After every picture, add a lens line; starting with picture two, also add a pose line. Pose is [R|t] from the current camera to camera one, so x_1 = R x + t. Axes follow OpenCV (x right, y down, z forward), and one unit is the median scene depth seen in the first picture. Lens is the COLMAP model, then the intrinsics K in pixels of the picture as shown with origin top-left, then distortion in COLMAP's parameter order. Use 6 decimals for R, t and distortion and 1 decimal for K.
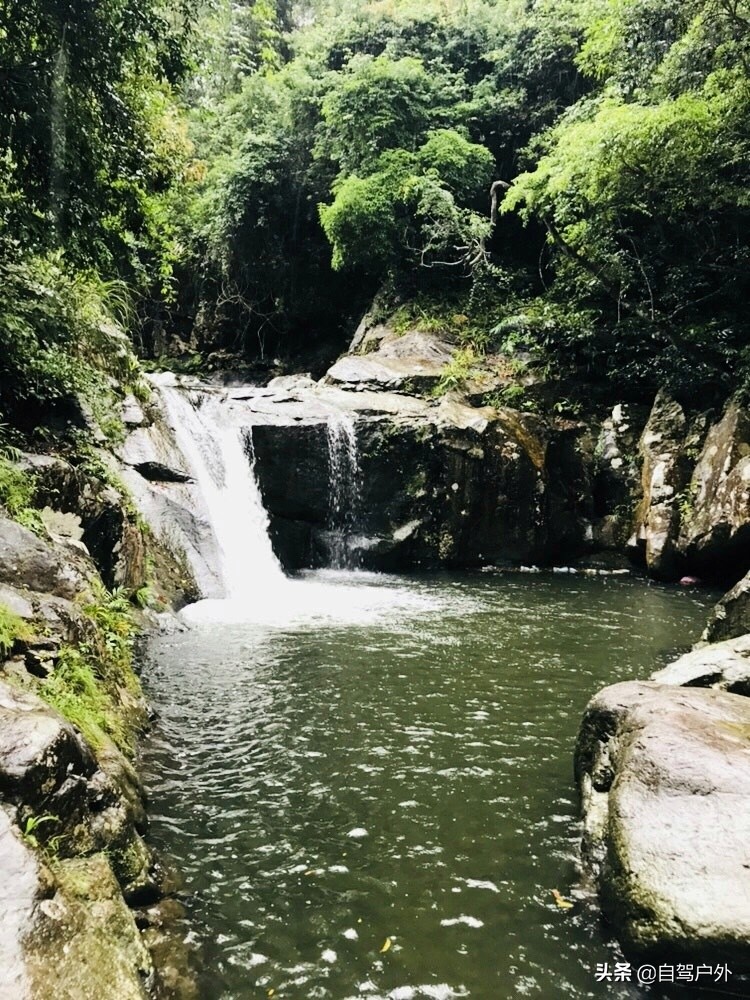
lens RADIAL K [[754.6, 0, 408.7], [0, 754.6, 502.1], [0, 0, 1]] dist [0.057964, -0.000568]
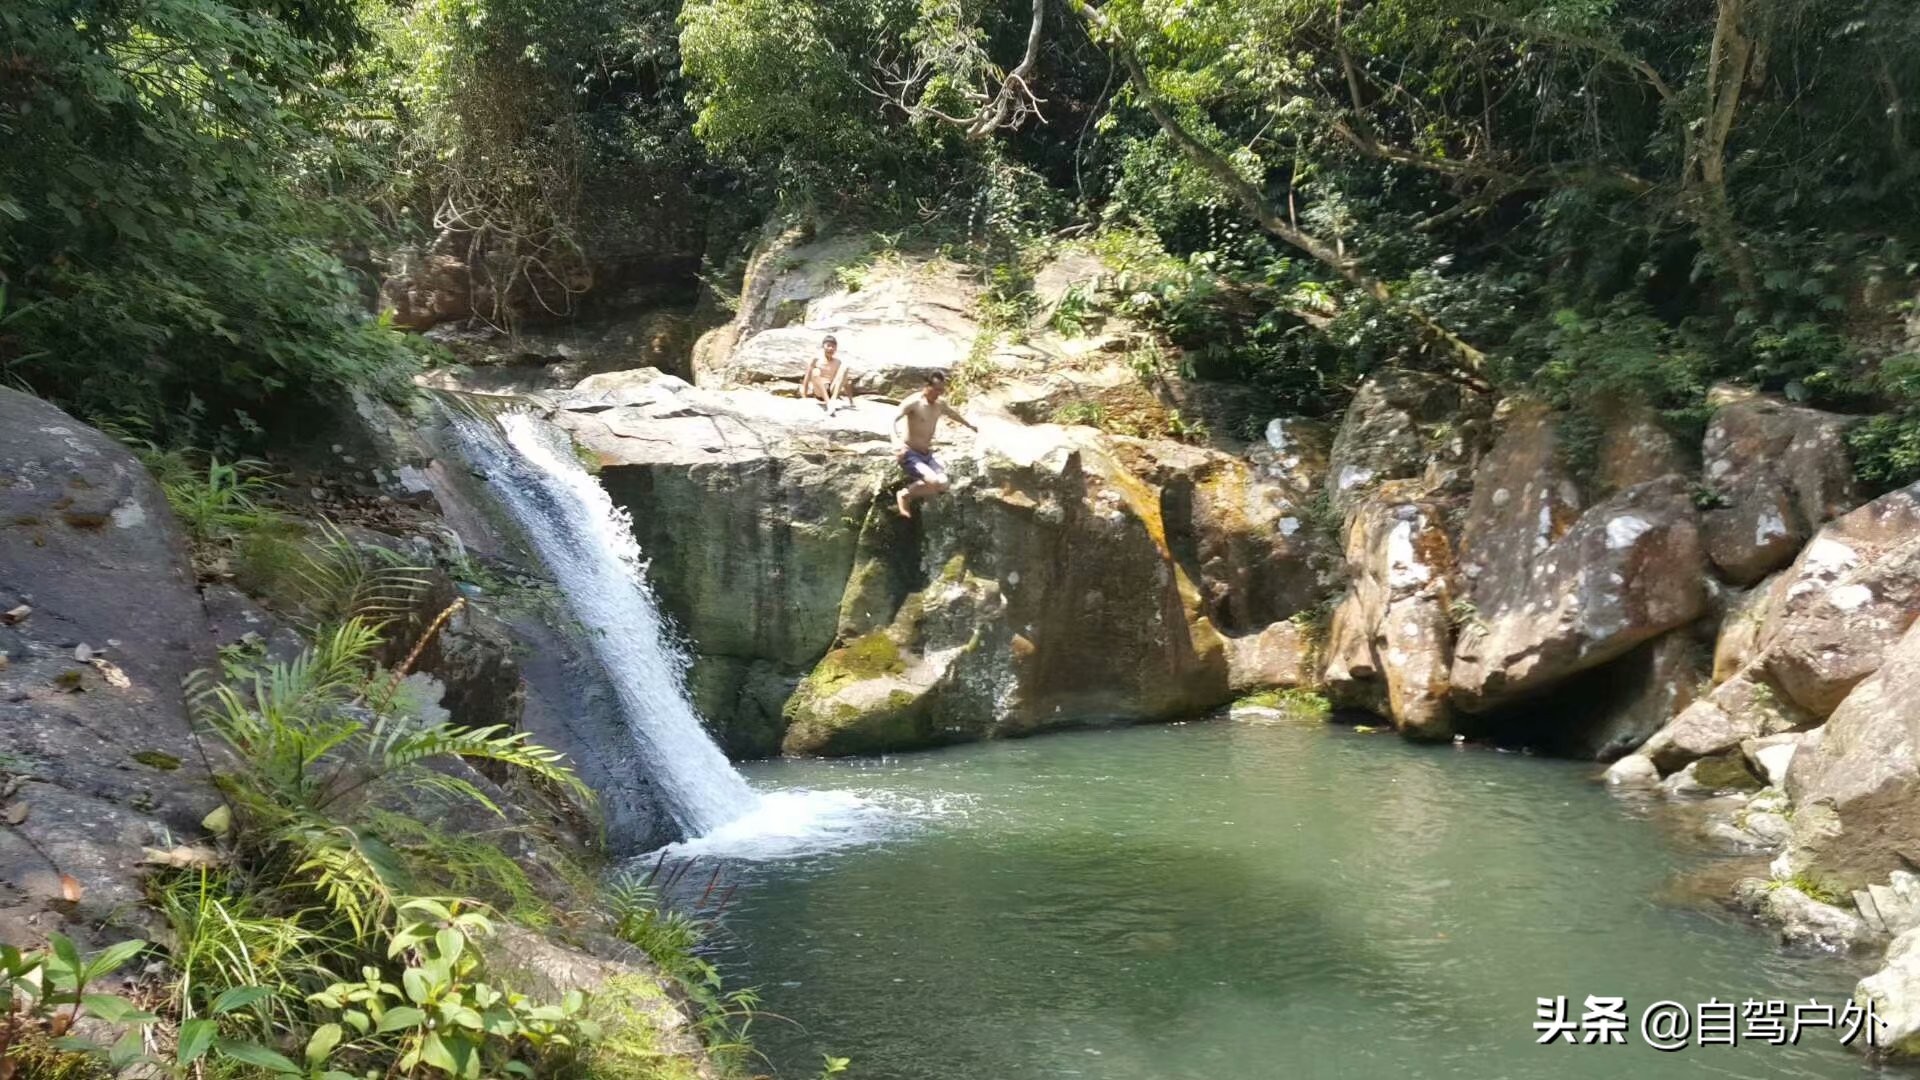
lens RADIAL K [[1319.4, 0, 963.5], [0, 1319.4, 588.7], [0, 0, 1]] dist [0.082753, -0.000418]
pose [[0.986434, -0.031304, 0.161146, -0.118308], [0.033478, 0.999381, -0.010790, -0.005063], [-0.160709, 0.016039, 0.986872, 0.117712]]
